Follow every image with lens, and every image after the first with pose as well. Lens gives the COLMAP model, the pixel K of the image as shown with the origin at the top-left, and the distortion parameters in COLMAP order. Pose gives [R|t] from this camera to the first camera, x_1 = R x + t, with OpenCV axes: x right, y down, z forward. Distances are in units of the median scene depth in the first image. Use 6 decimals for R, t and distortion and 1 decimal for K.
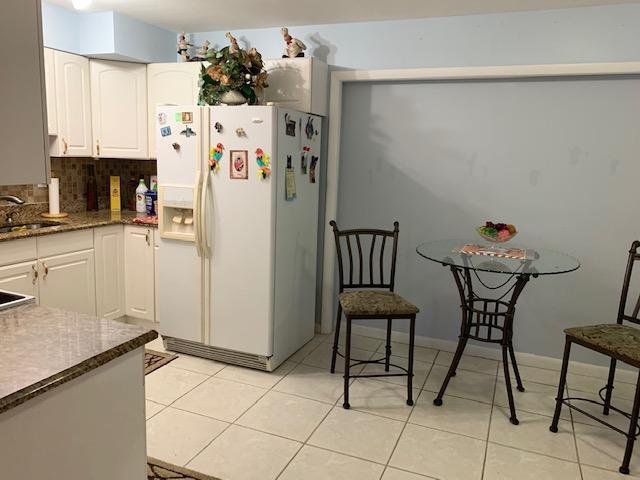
lens RADIAL K [[491.4, 0, 319.4], [0, 491.4, 236.9], [0, 0, 1]] dist [0.053242, -0.078125]
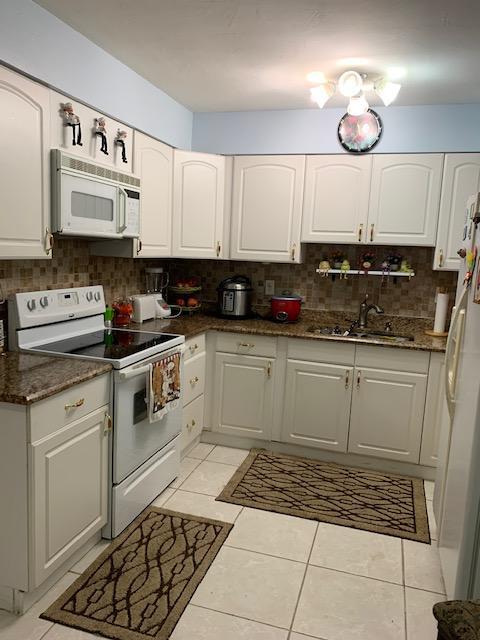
lens RADIAL K [[491.4, 0, 236.4], [0, 491.4, 321.5], [0, 0, 1]] dist [0.053242, -0.078125]
pose [[0.102016, 0.111569, -0.988506, 0.377260], [-0.202340, 0.975245, 0.089191, -0.082428], [0.973987, 0.190915, 0.122066, 0.596960]]
